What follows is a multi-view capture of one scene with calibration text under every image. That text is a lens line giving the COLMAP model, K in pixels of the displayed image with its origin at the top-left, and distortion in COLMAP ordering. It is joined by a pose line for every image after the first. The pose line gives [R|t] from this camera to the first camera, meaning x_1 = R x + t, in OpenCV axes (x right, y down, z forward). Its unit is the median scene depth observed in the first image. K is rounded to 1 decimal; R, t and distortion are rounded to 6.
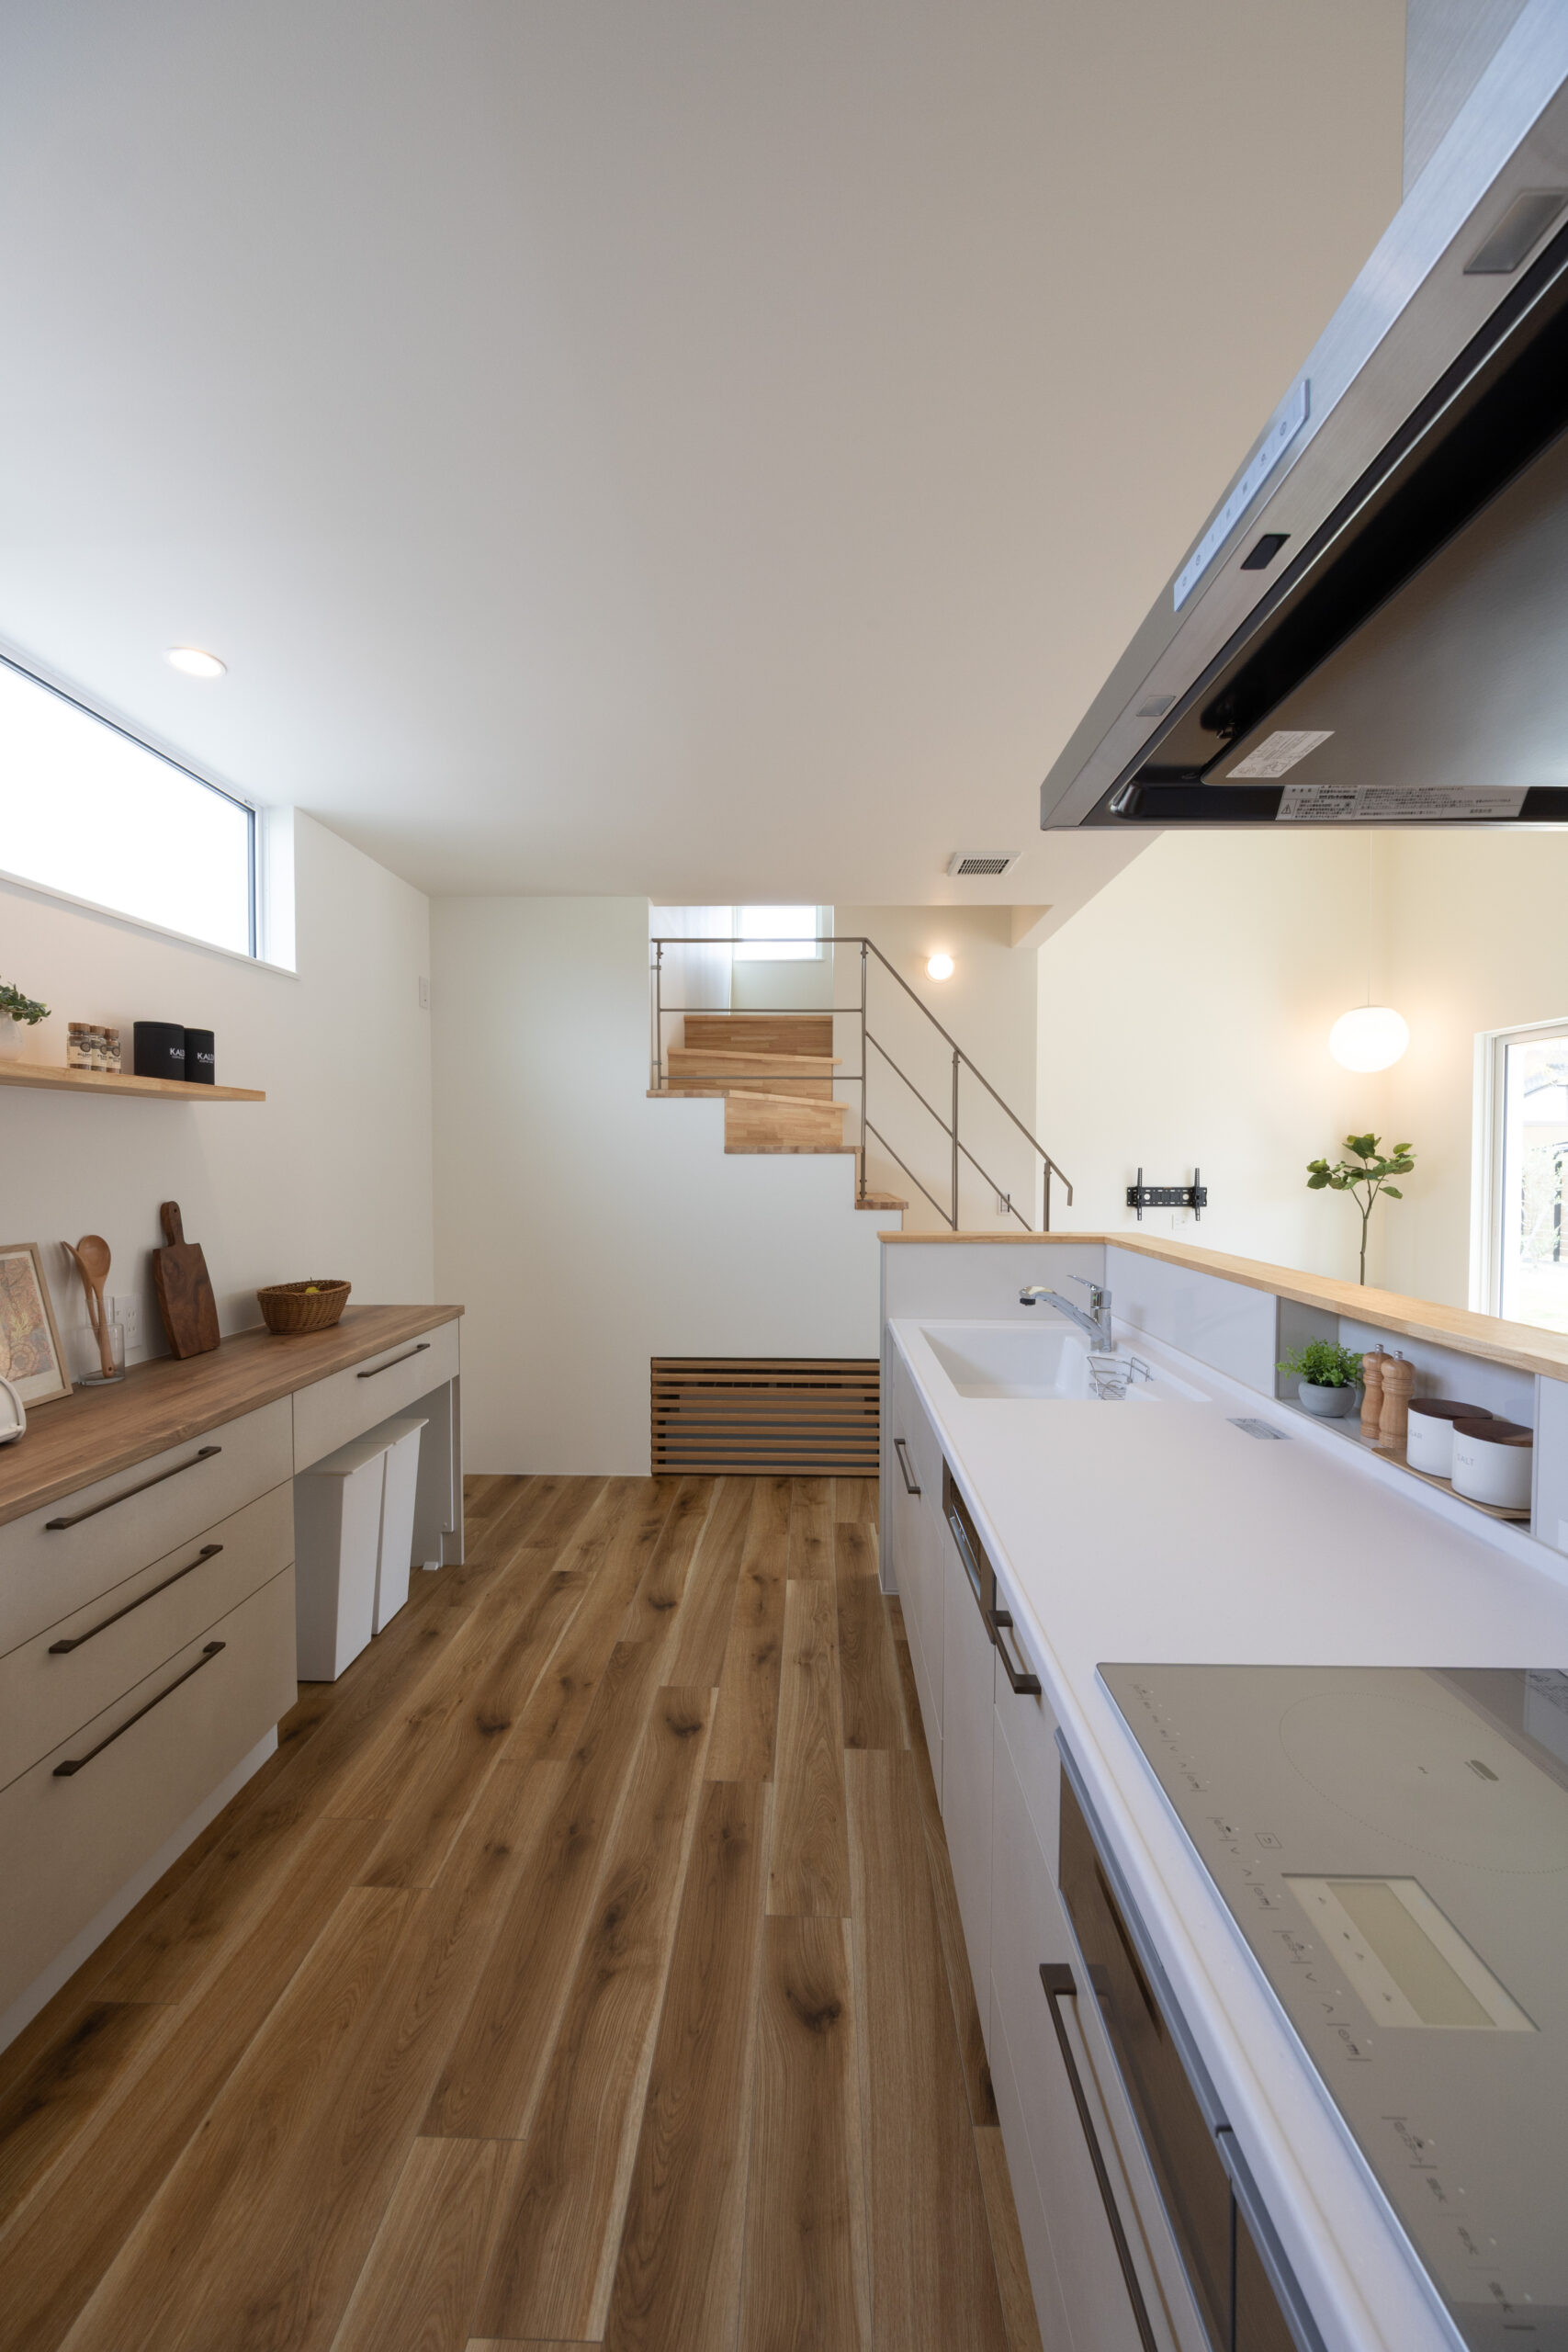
lens RADIAL K [[874.3, 0, 789.1], [0, 874.3, 1188.5], [0, 0, 1]] dist [-0.002791, -0.000258]
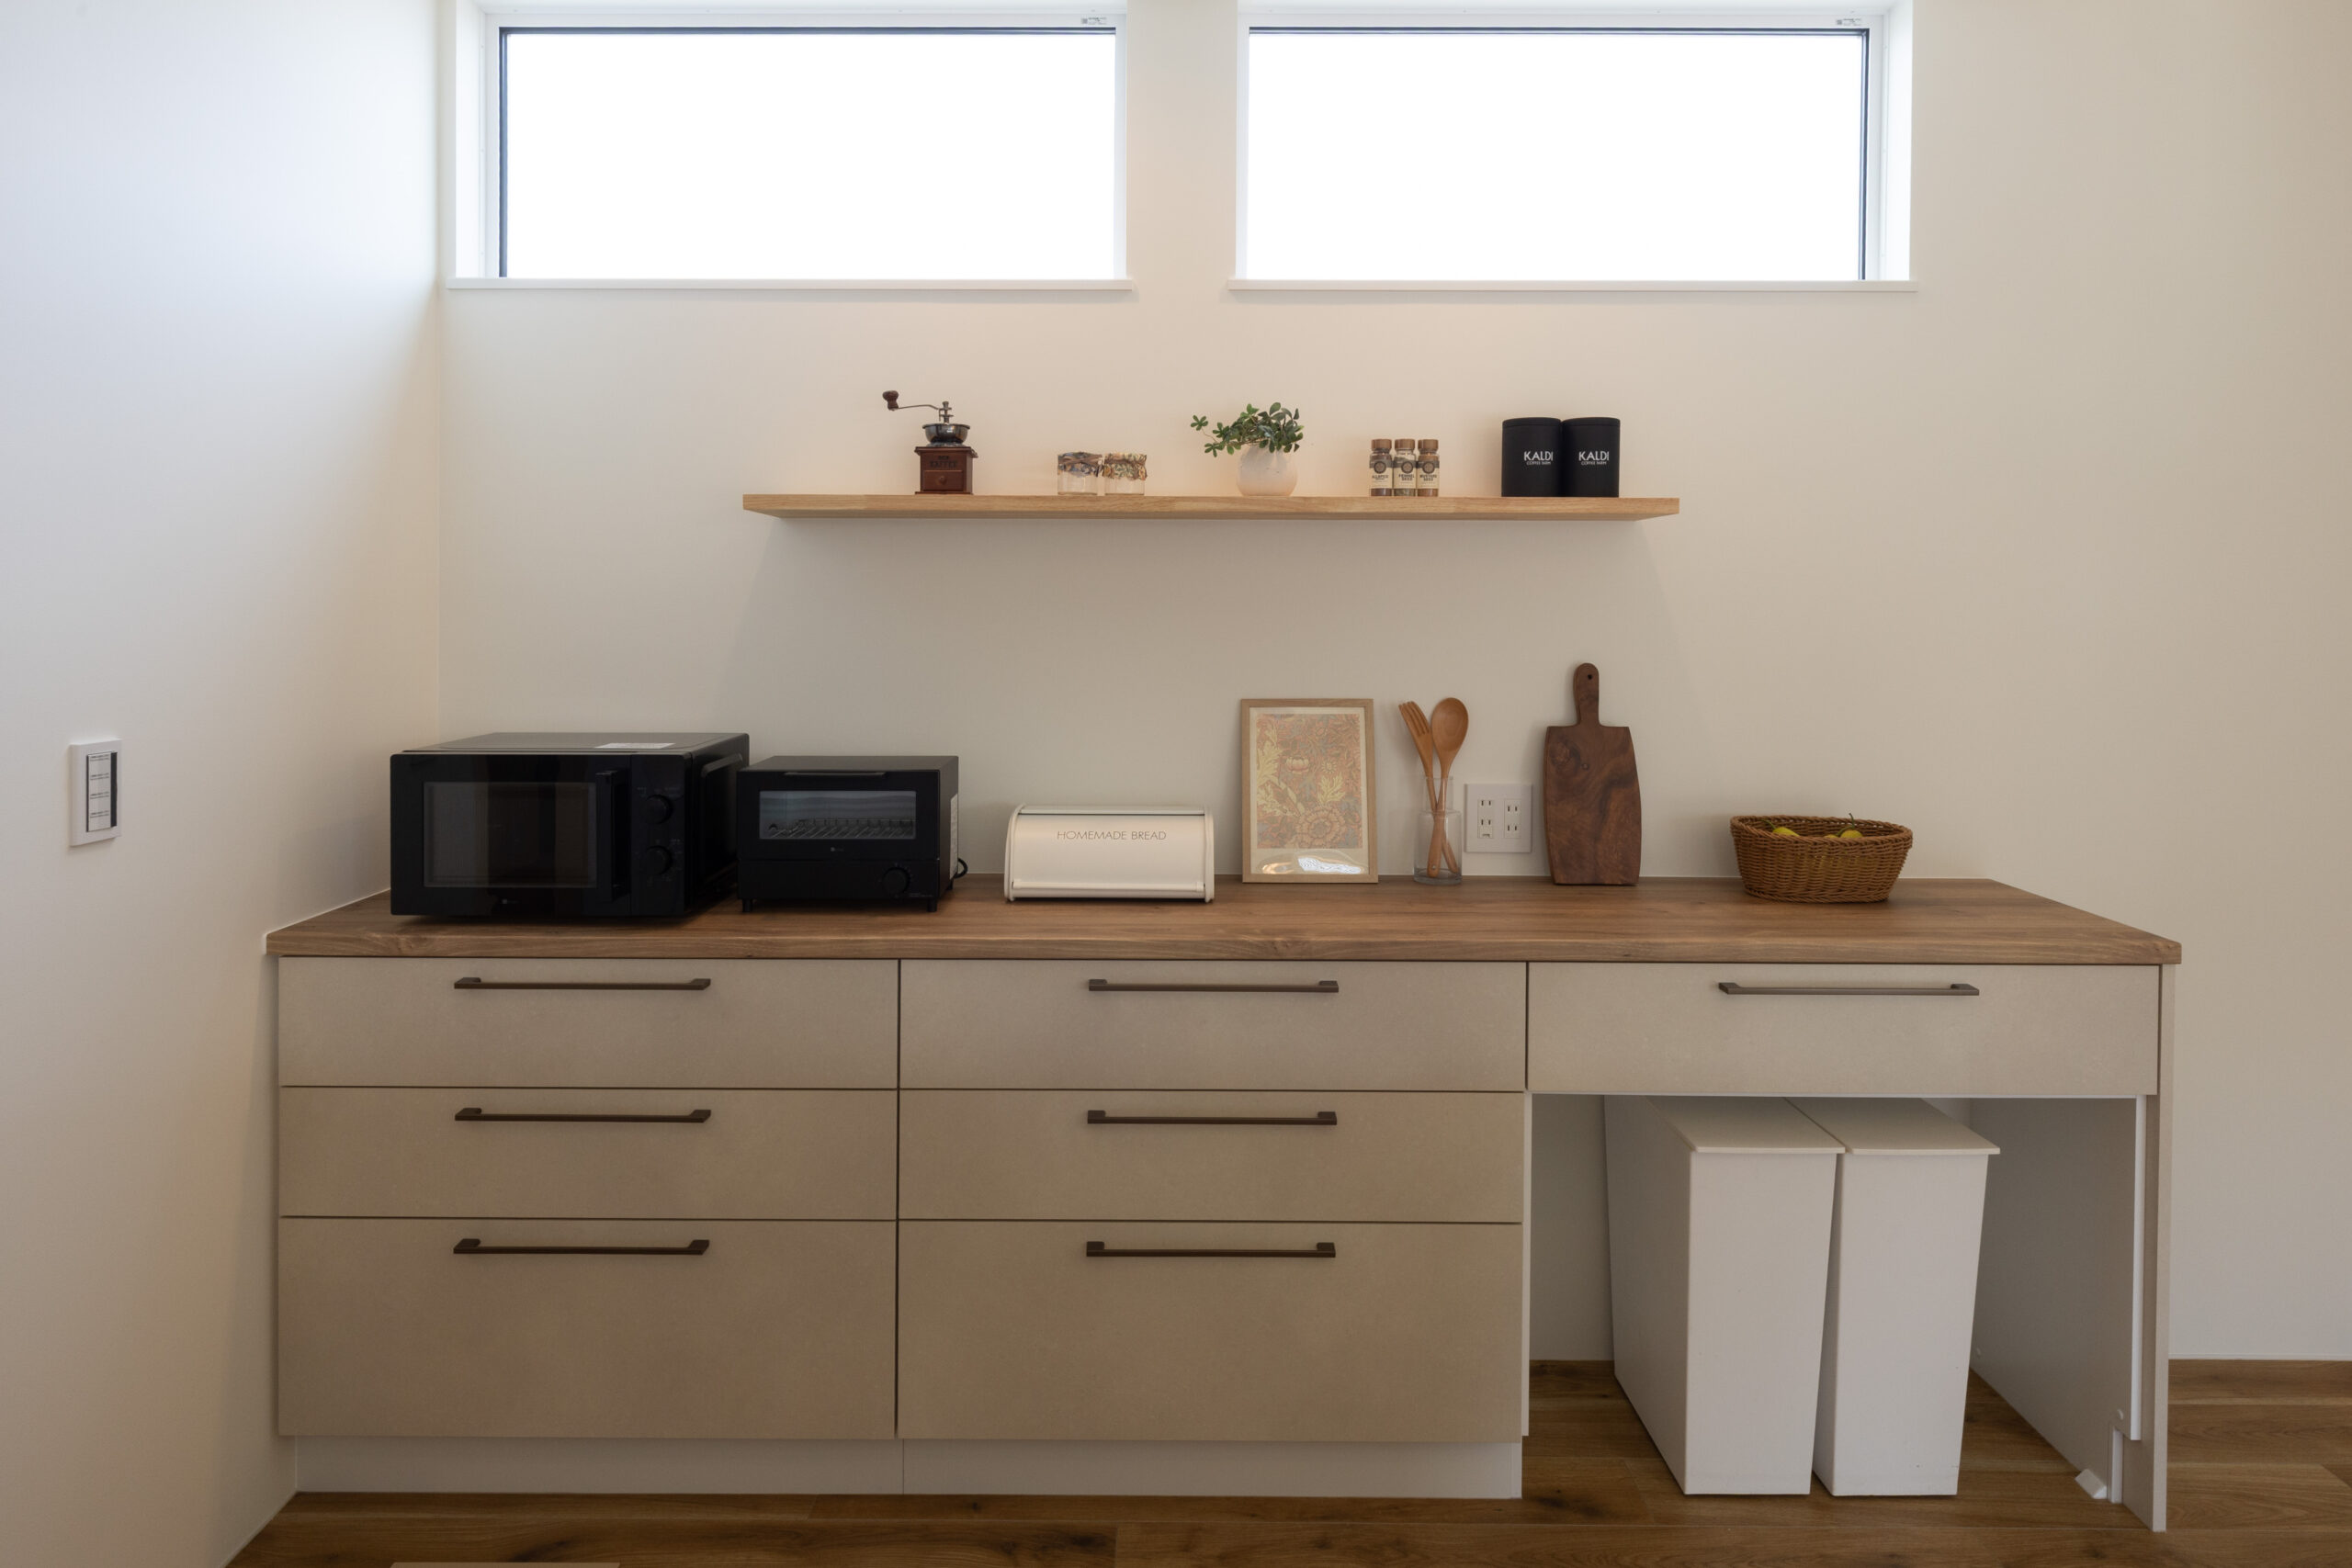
lens RADIAL K [[1361.1, 0, 1200.0], [0, 1361.1, 615.4], [0, 0, 1]] dist [0.004508, -0.000622]
pose [[0.020869, 0.008301, -0.999748, 0.318182], [-0.038420, 0.999234, 0.007494, -0.016309], [0.999044, 0.038253, 0.021172, 0.526088]]
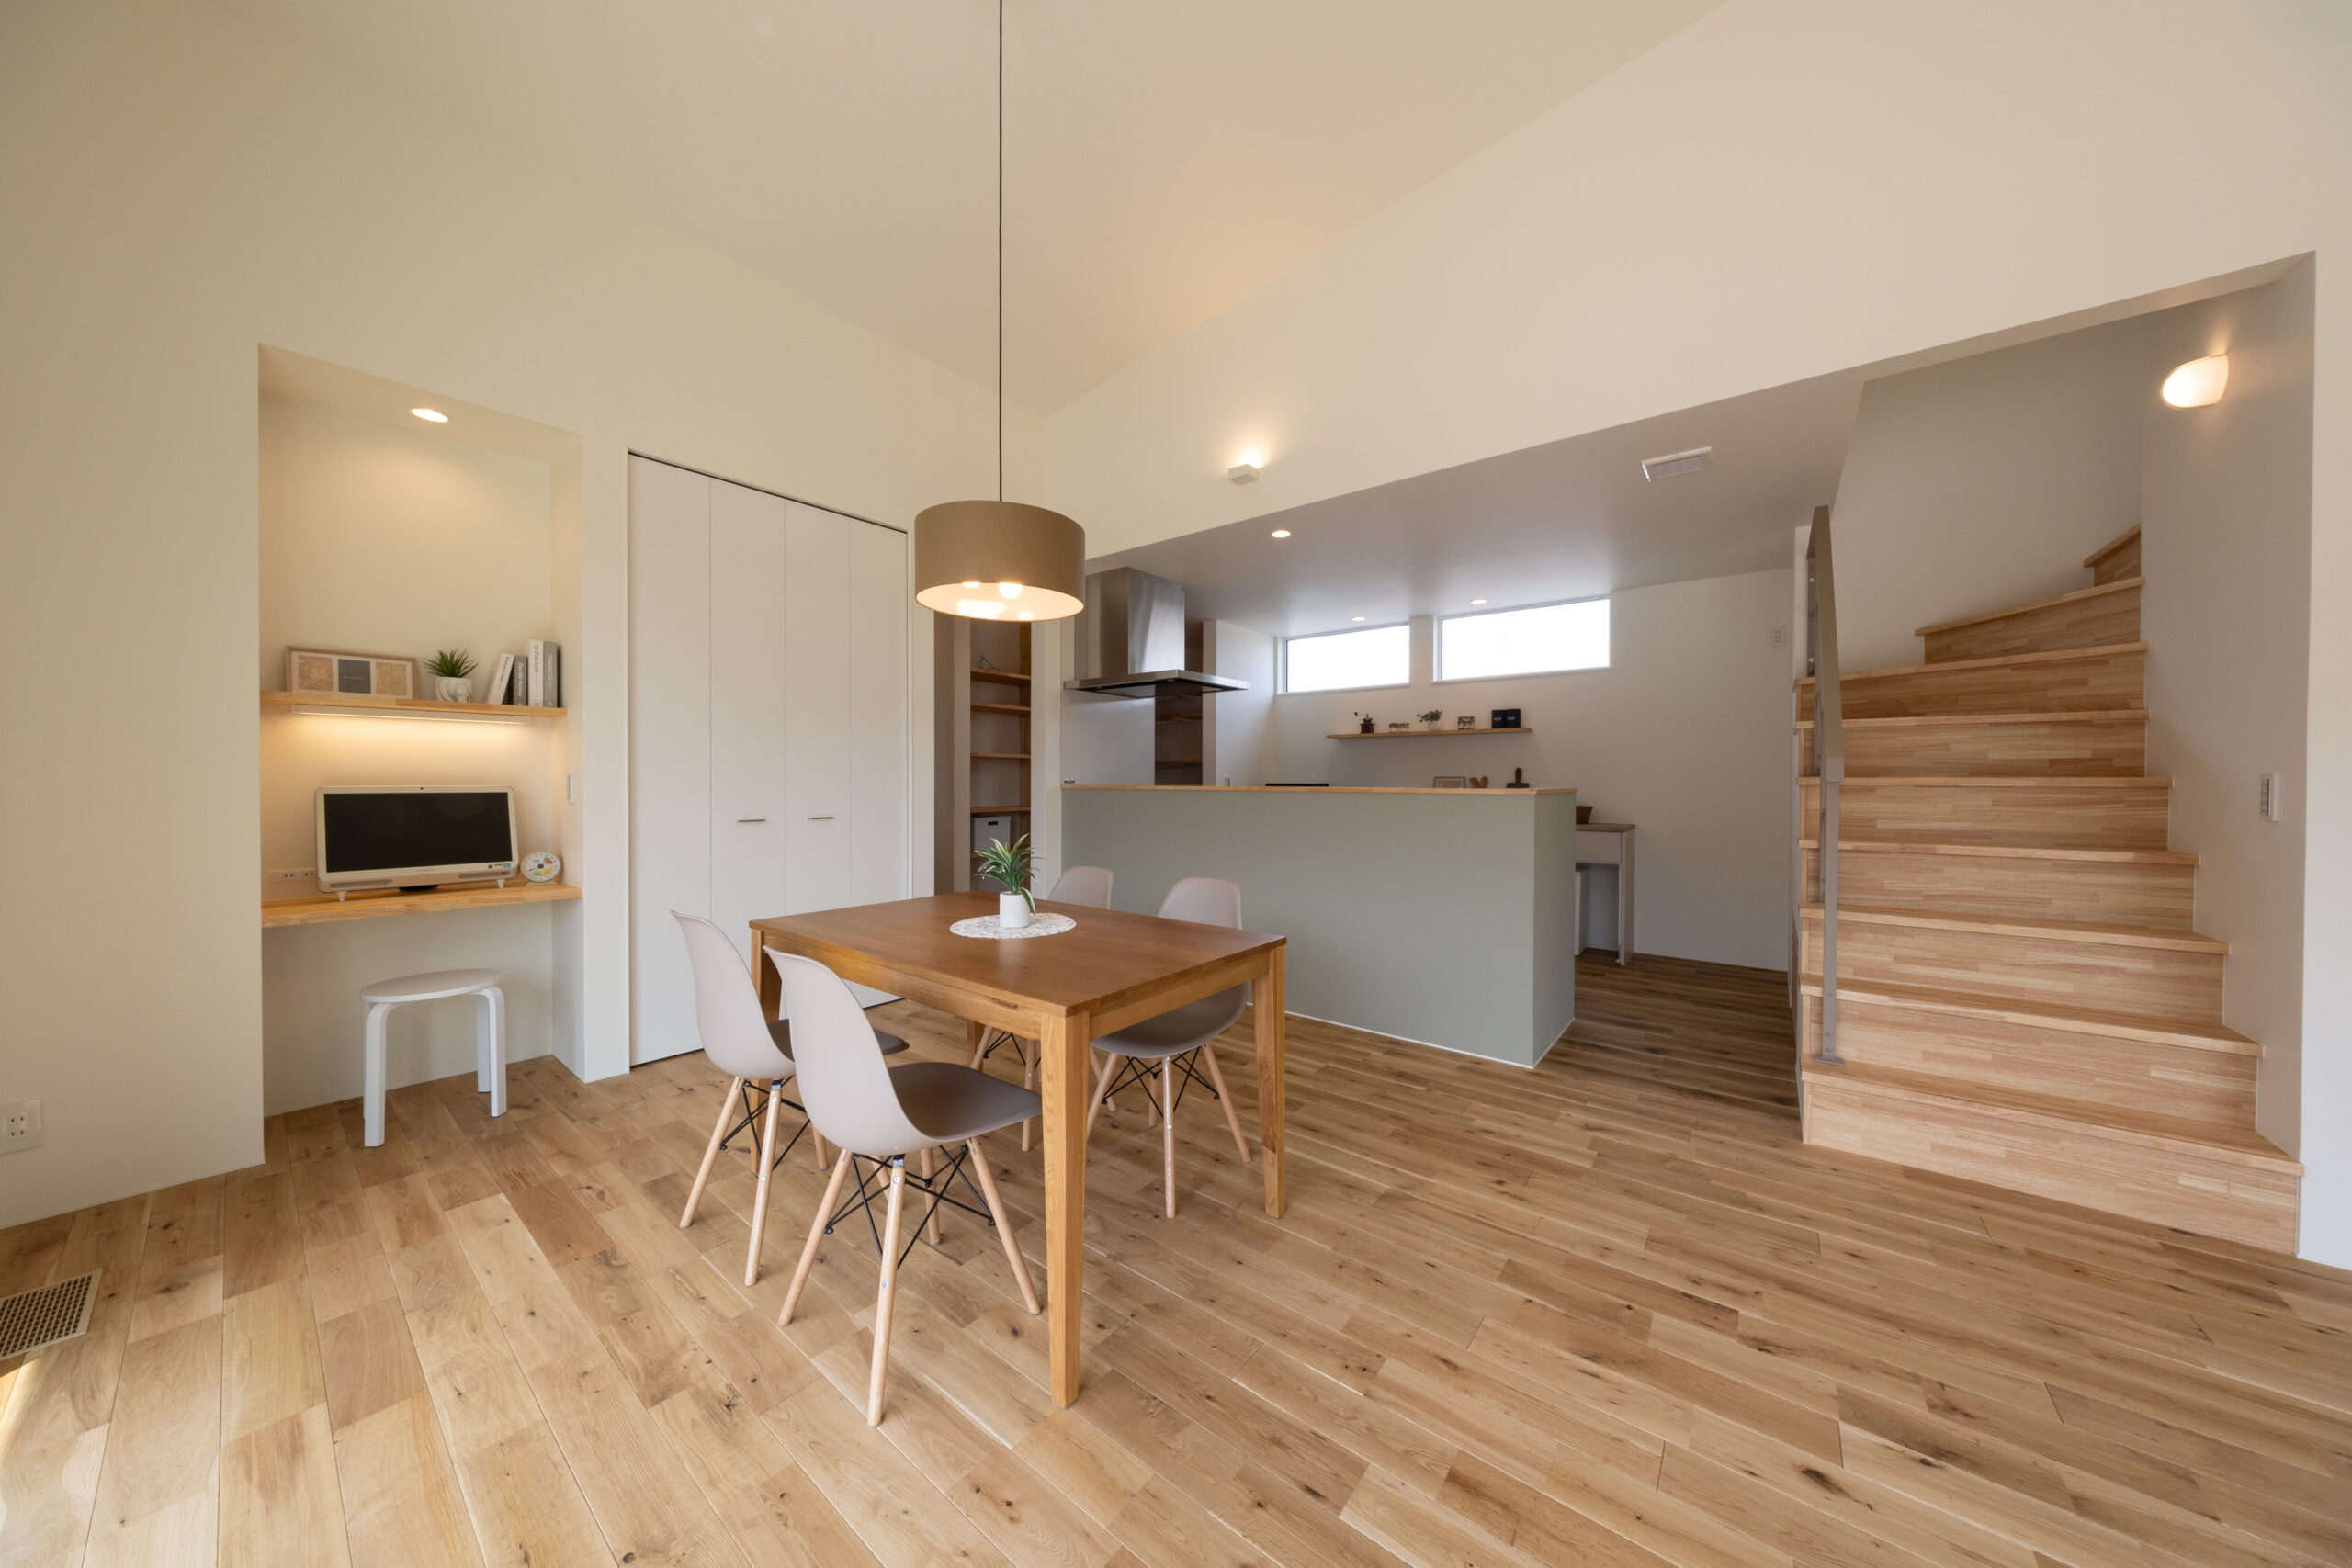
lens RADIAL K [[744.1, 0, 1161.7], [0, 744.1, 782.7], [0, 0, 1]] dist [0.000606, 0.000064]
pose [[-0.608001, 0.006037, -0.793913, 1.605931], [-0.027556, 0.999208, 0.028701, 0.021283], [0.793458, 0.039327, -0.607354, 1.254210]]
